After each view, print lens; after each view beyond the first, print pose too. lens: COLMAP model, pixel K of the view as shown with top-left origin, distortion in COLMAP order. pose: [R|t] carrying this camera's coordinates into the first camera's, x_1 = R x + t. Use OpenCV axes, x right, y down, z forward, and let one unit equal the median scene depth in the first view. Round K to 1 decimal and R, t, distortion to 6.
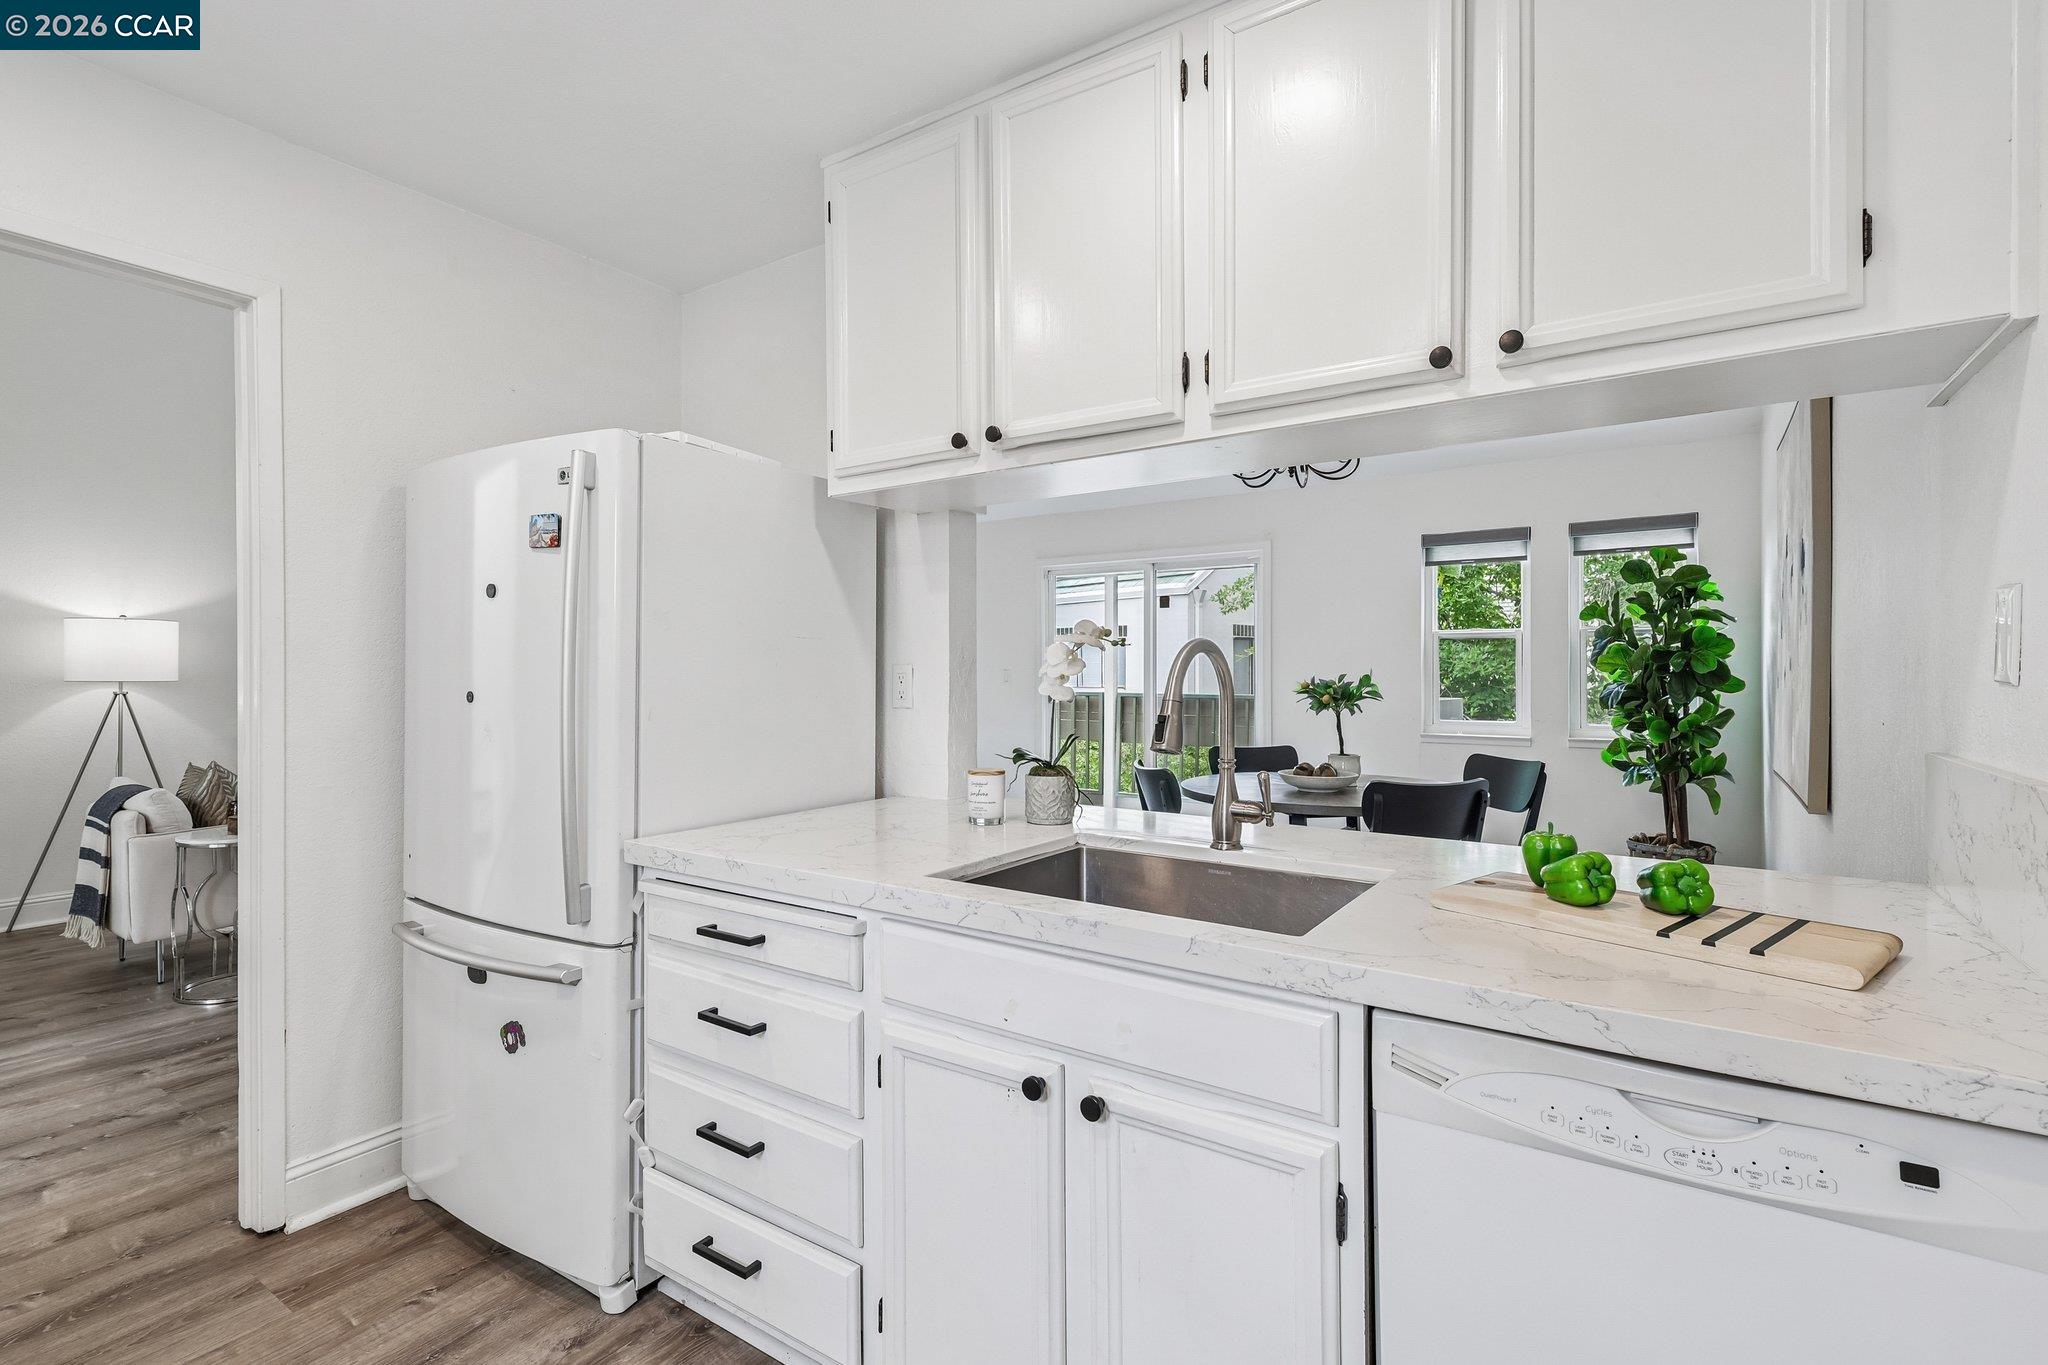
lens RADIAL K [[963.4, 0, 1027.9], [0, 963.4, 680.3], [0, 0, 1]] dist [0.004892, -0.000052]
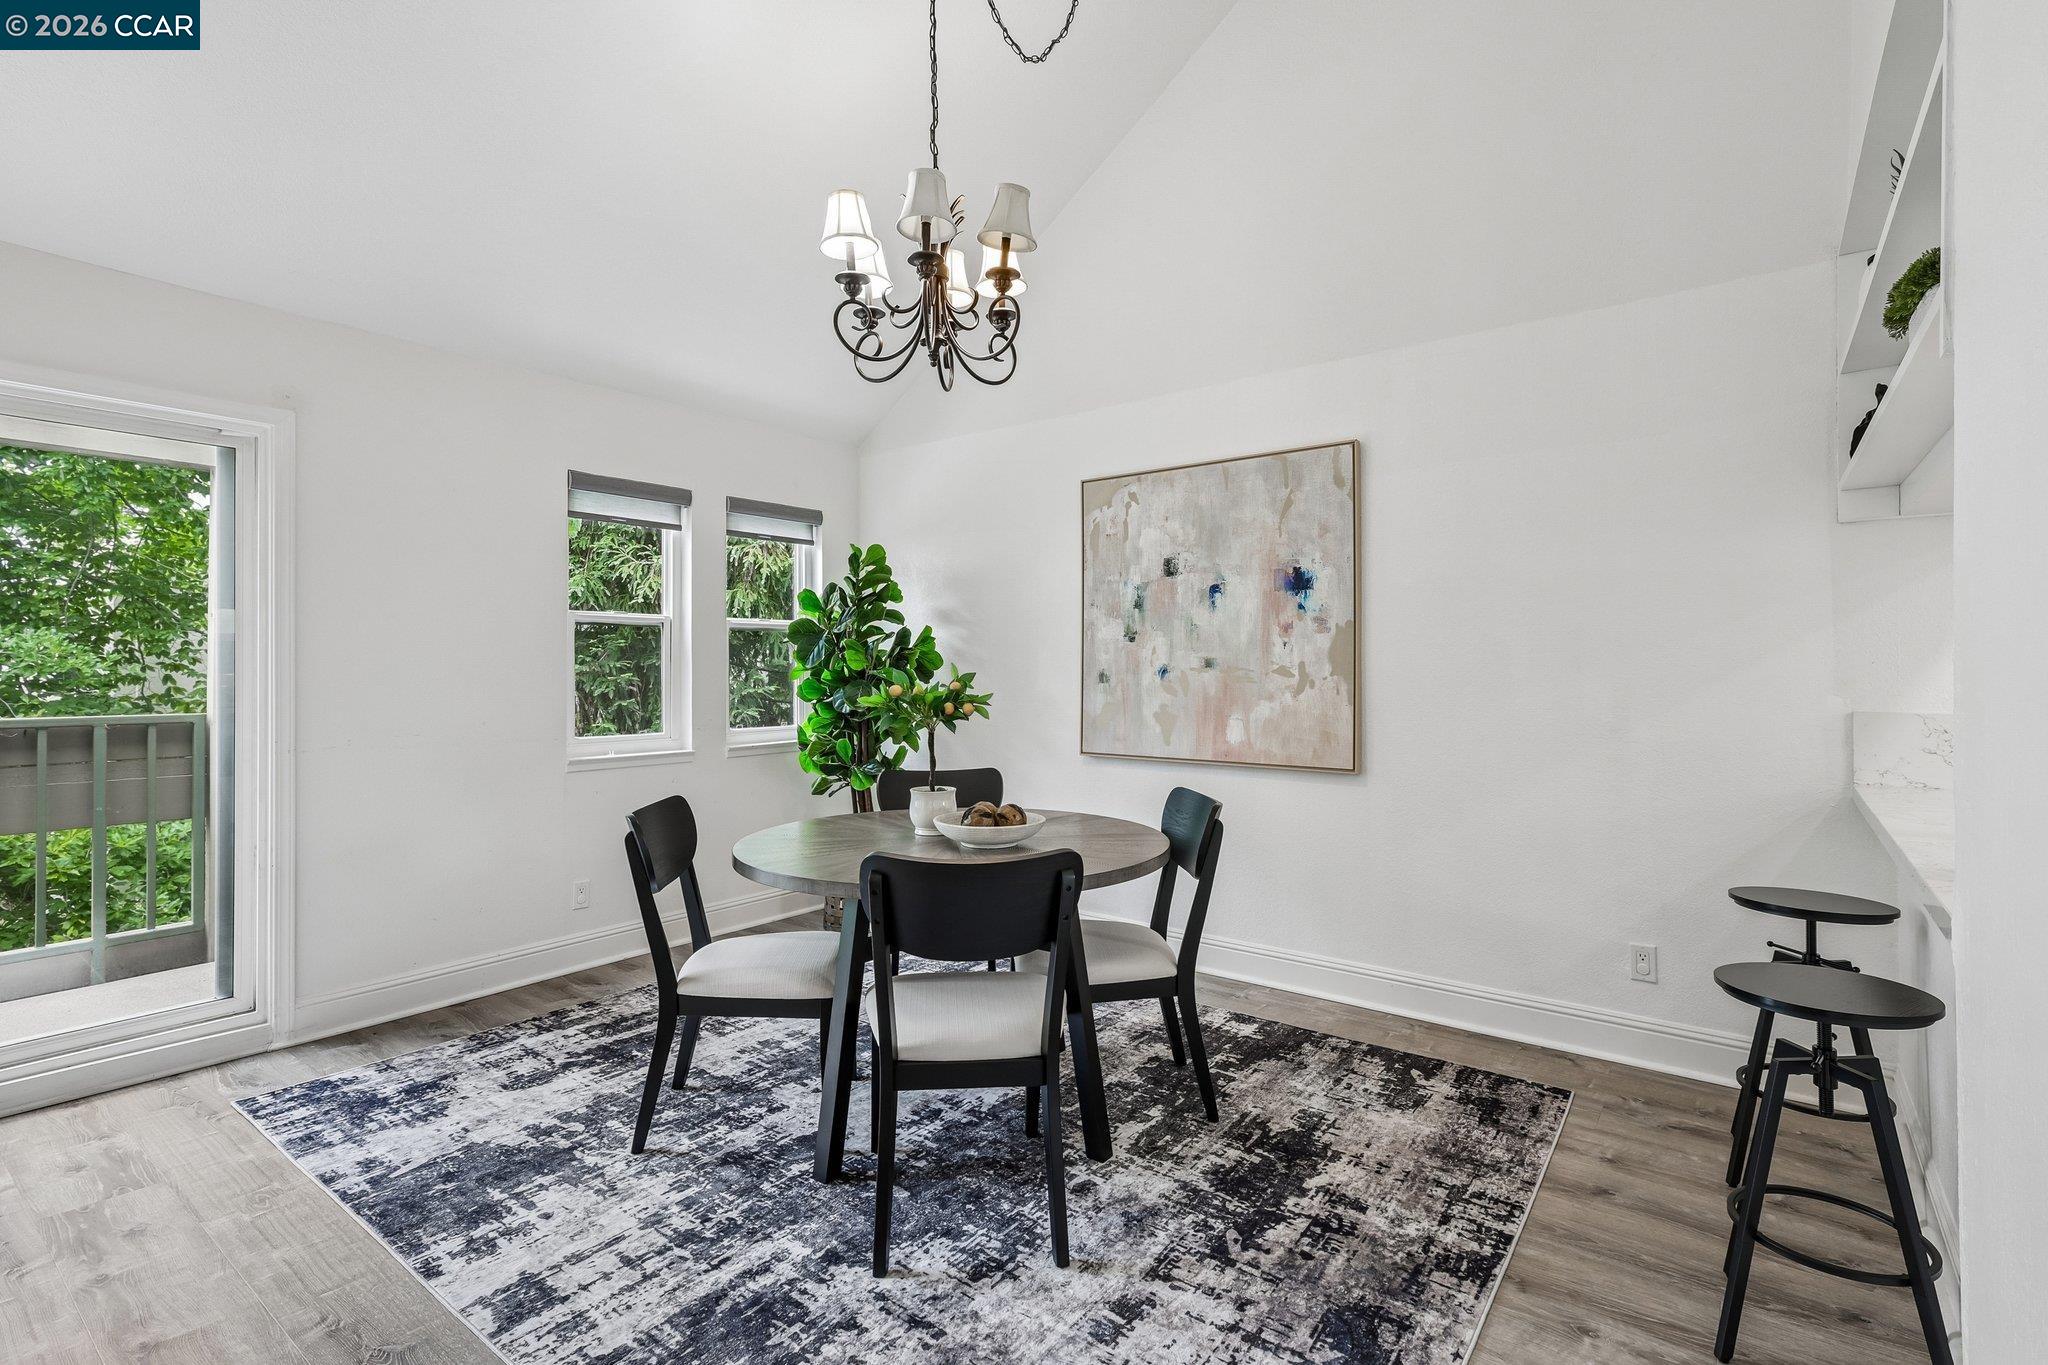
lens RADIAL K [[963.4, 0, 1023.9], [0, 963.4, 668.7], [0, 0, 1]] dist [0.004892, -0.000052]
pose [[0.061428, 0.001080, 0.998111, -0.268059], [0.002523, 0.999996, -0.001238, -0.006738], [-0.998108, 0.002594, 0.061425, 0.655750]]
